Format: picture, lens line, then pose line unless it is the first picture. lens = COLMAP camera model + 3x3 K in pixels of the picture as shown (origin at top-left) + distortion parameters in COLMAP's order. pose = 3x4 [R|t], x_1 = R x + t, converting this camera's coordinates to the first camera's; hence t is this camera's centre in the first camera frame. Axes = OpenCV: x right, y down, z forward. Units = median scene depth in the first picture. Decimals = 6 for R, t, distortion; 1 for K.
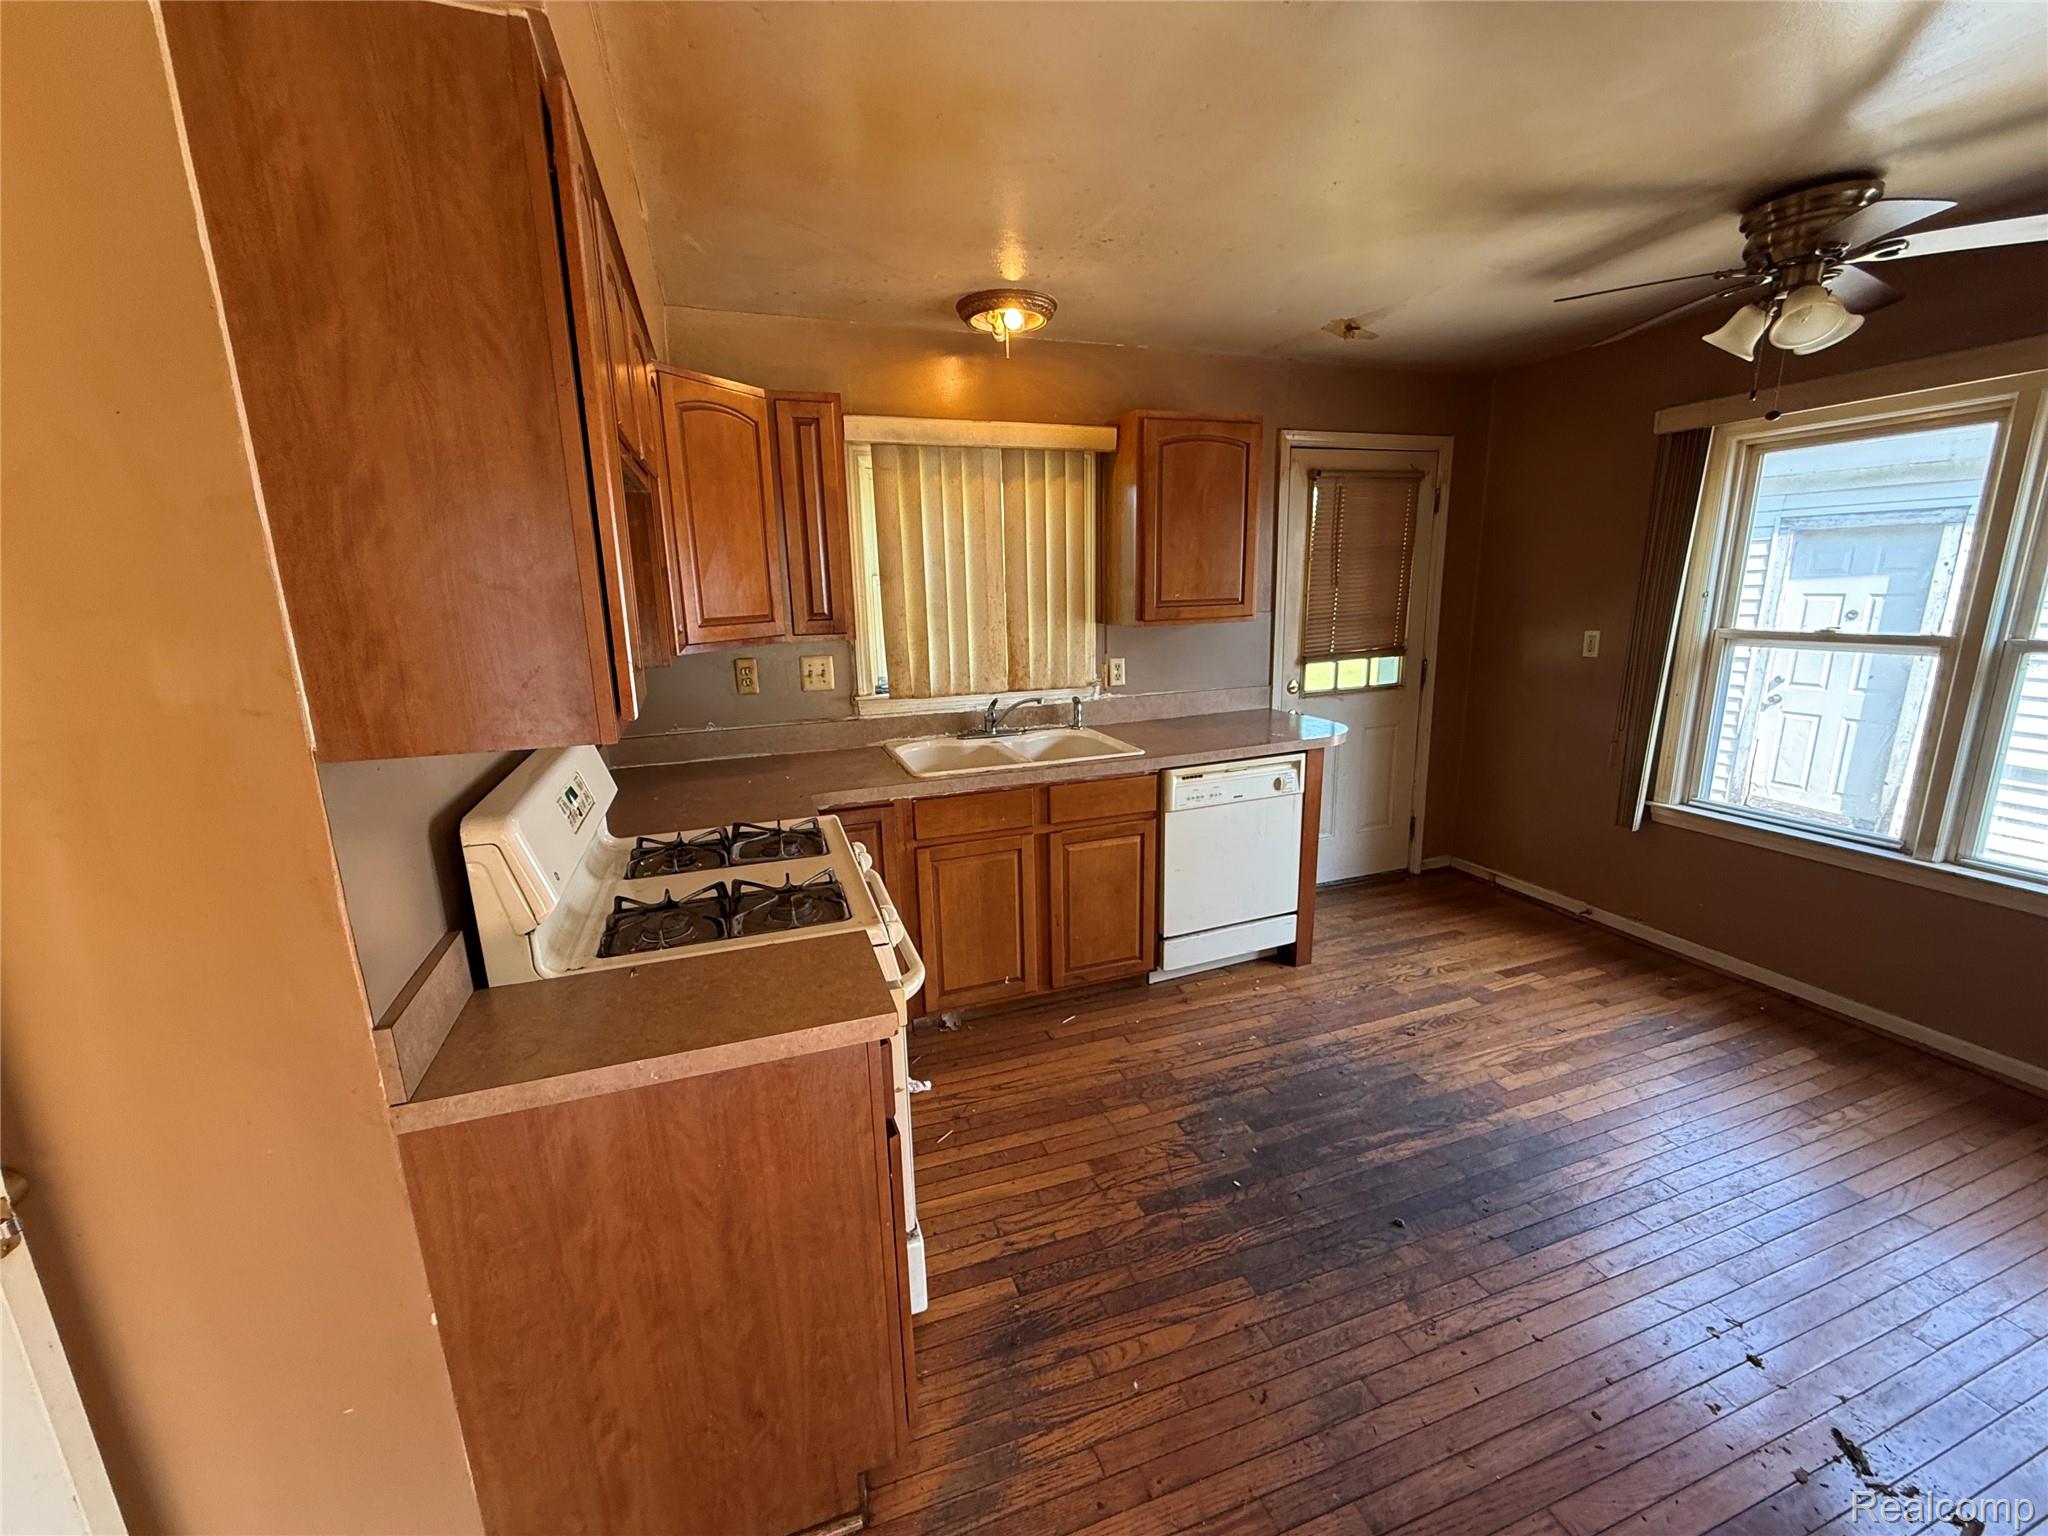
lens RADIAL K [[814.2, 0, 1018.4], [0, 814.2, 769.3], [0, 0, 1]] dist [-0.001858, -0.000367]
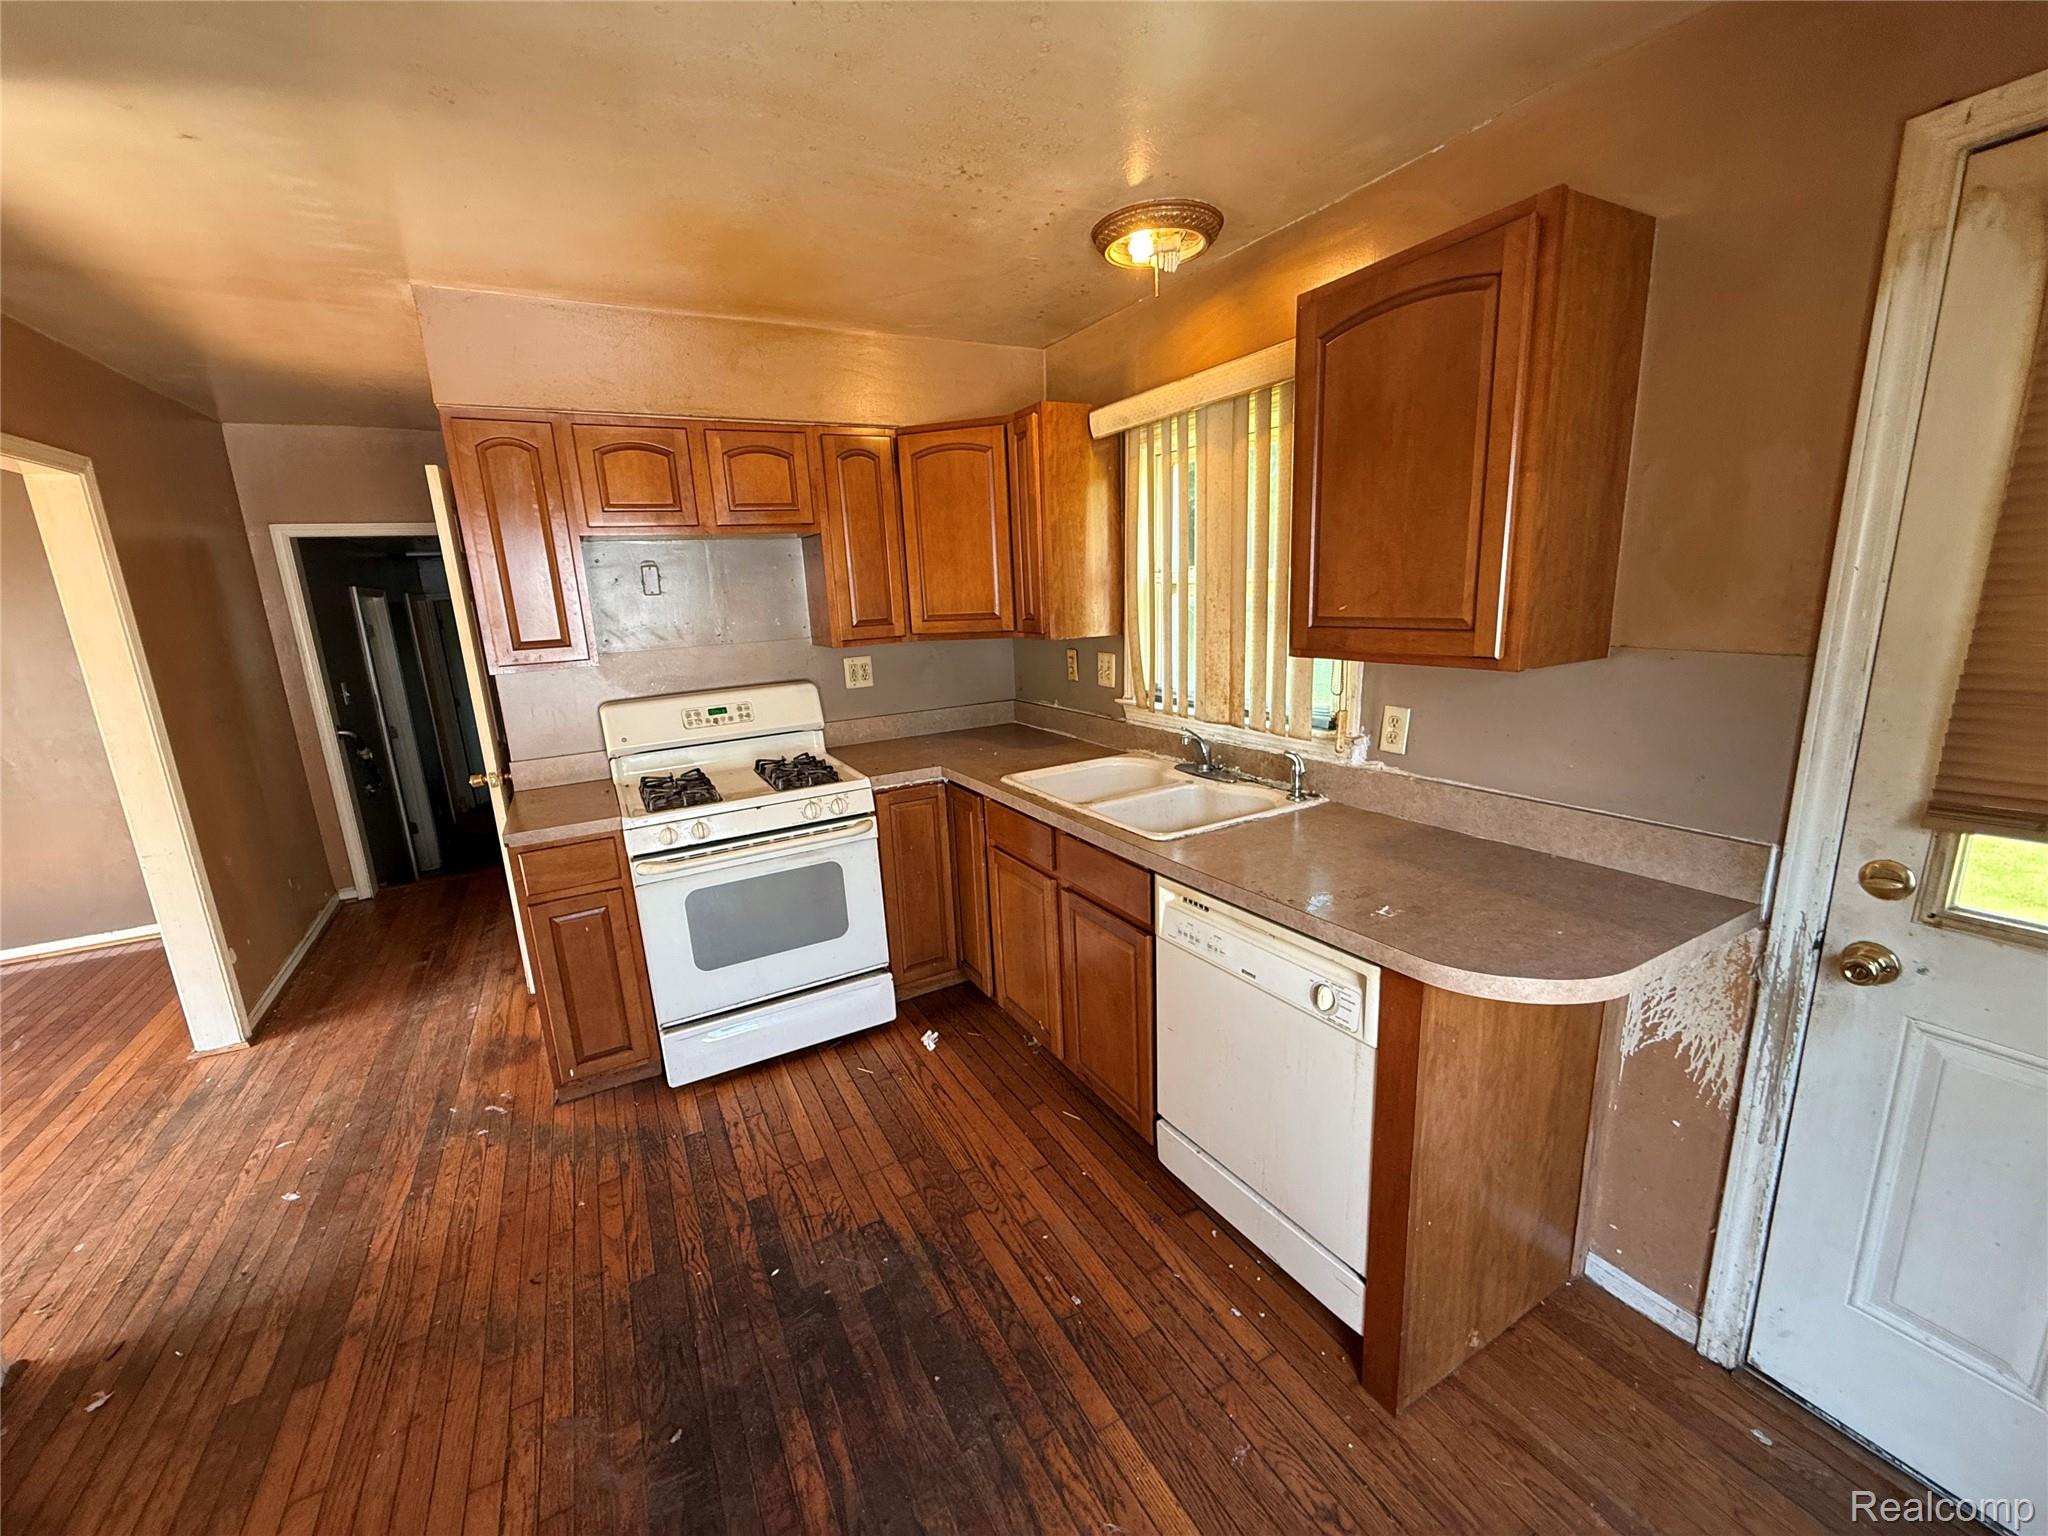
lens RADIAL K [[814.2, 0, 1022.0], [0, 814.2, 770.5], [0, 0, 1]] dist [-0.001858, -0.000367]
pose [[0.165576, 0.235031, -0.957781, 0.921232], [-0.179774, 0.962107, 0.205015, -0.232231], [0.969673, 0.138238, 0.201554, 0.881182]]
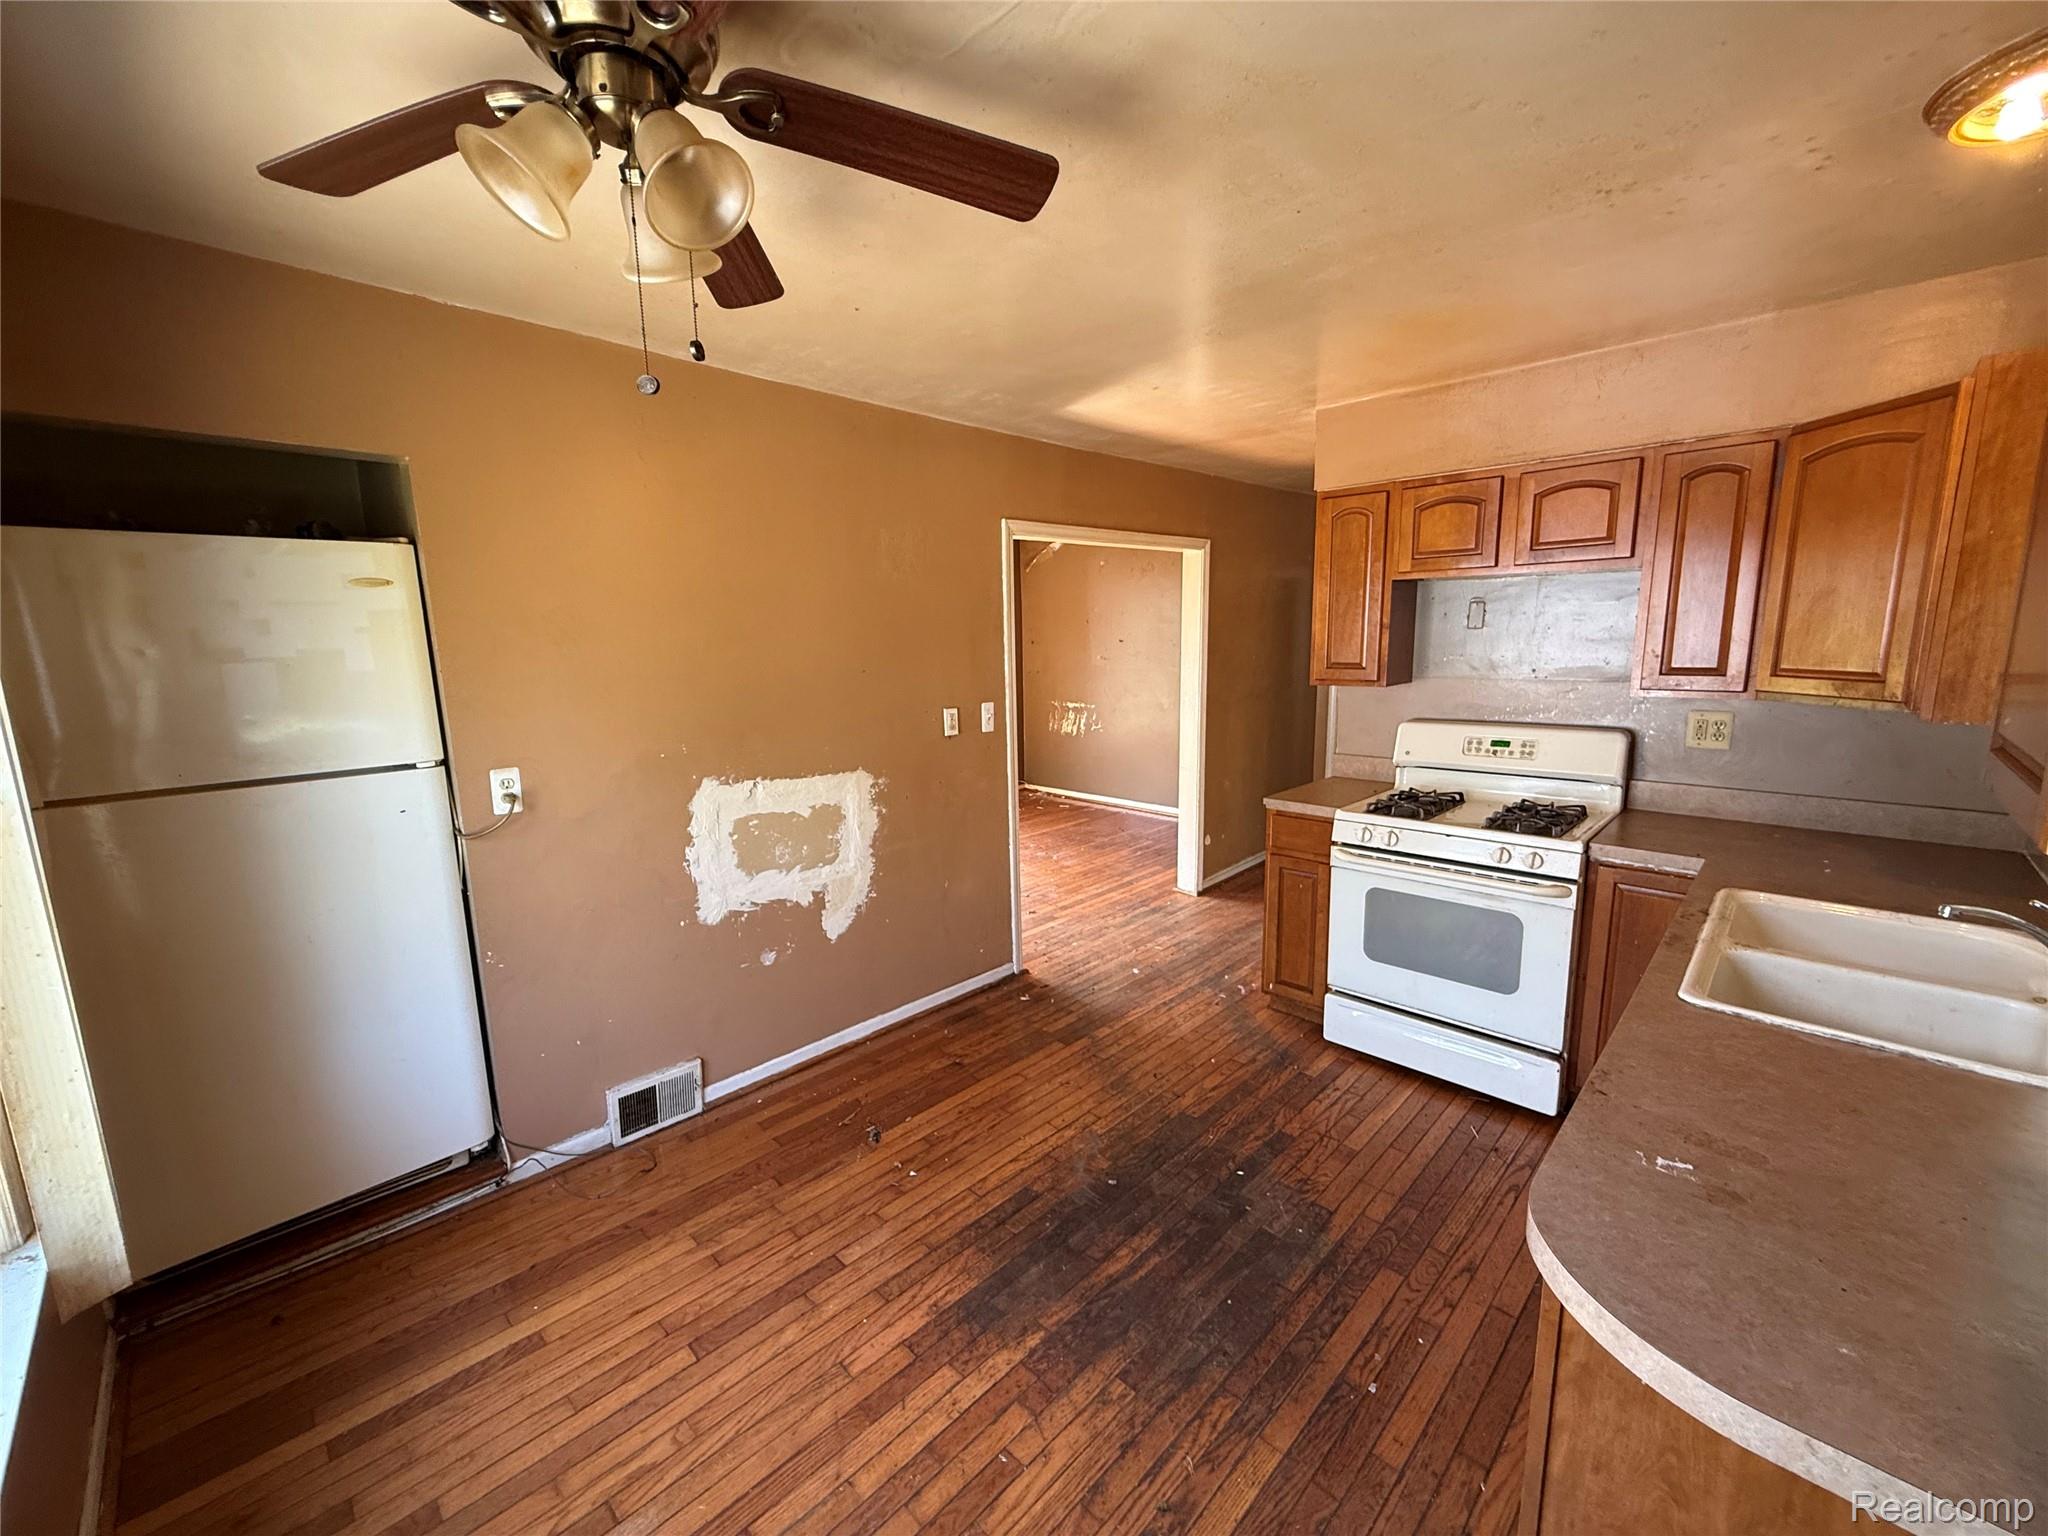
lens RADIAL K [[814.2, 0, 1017.1], [0, 814.2, 772.1], [0, 0, 1]] dist [-0.001858, -0.000367]
pose [[-0.898490, 0.112432, -0.424352, 0.852515], [-0.060987, 0.925304, 0.374290, -0.369127], [0.434737, 0.362176, -0.824520, 1.403337]]
